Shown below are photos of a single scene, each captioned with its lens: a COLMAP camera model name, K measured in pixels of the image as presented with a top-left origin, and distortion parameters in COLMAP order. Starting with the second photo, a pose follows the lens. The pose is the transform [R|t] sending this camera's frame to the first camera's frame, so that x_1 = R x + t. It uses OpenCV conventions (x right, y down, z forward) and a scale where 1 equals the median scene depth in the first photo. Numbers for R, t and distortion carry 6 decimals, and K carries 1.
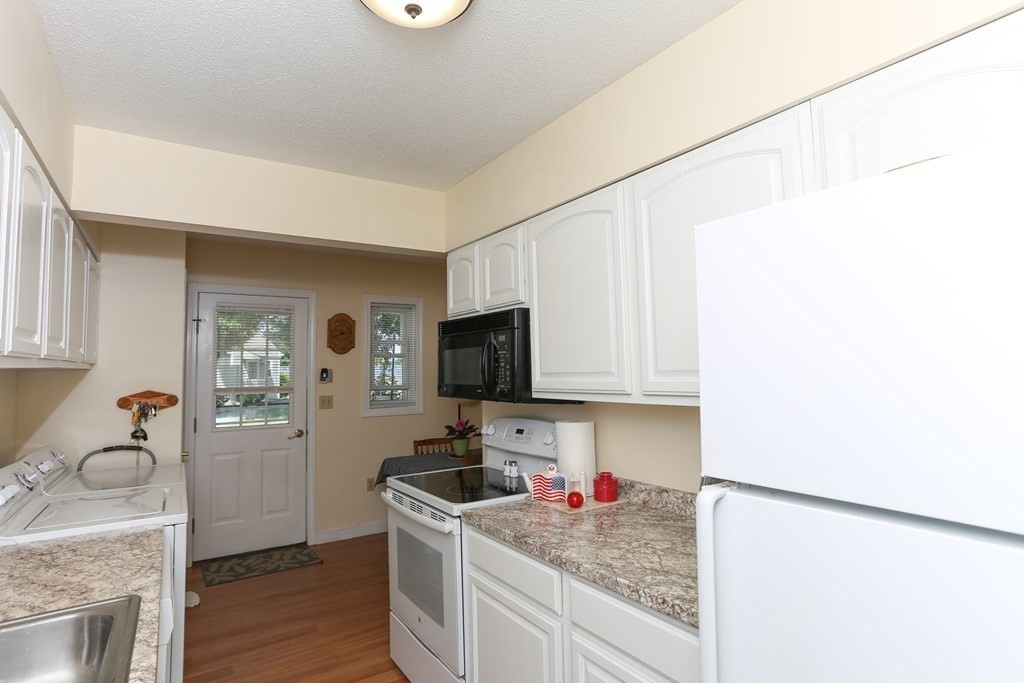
lens RADIAL K [[533.8, 0, 515.9], [0, 533.8, 338.8], [0, 0, 1]] dist [-0.002476, 0.004317]
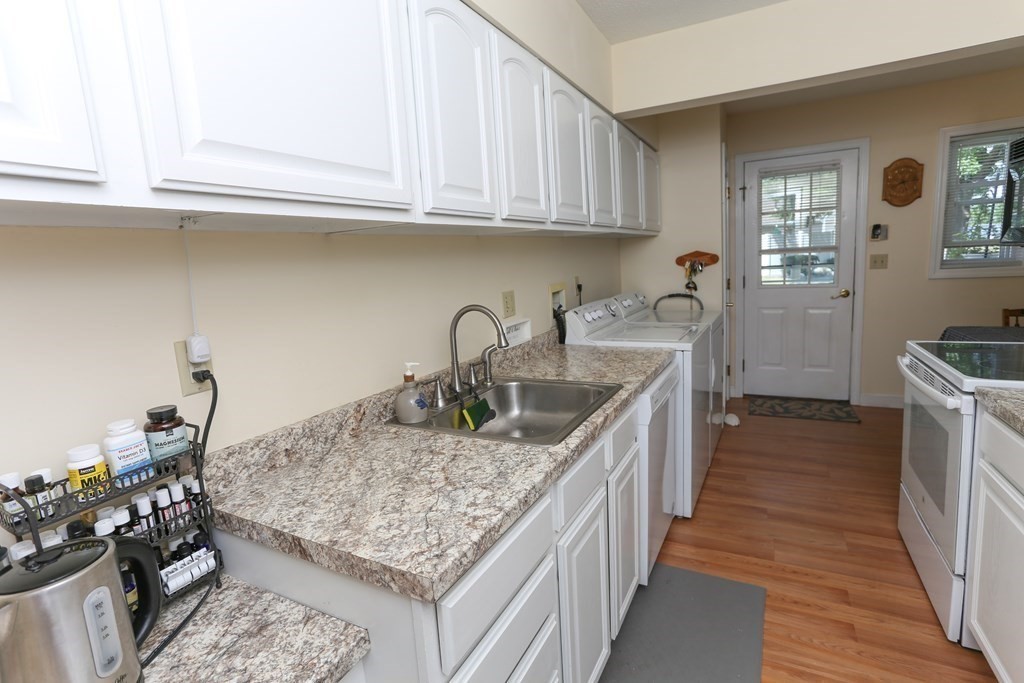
lens RADIAL K [[492.3, 0, 511.7], [0, 492.3, 332.6], [0, 0, 1]] dist [-0.038787, 0.017365]
pose [[0.482018, 0.109472, -0.869295, 0.108264], [0.104937, 0.977809, 0.181324, 0.029266], [0.869854, -0.178623, 0.459834, 0.064125]]
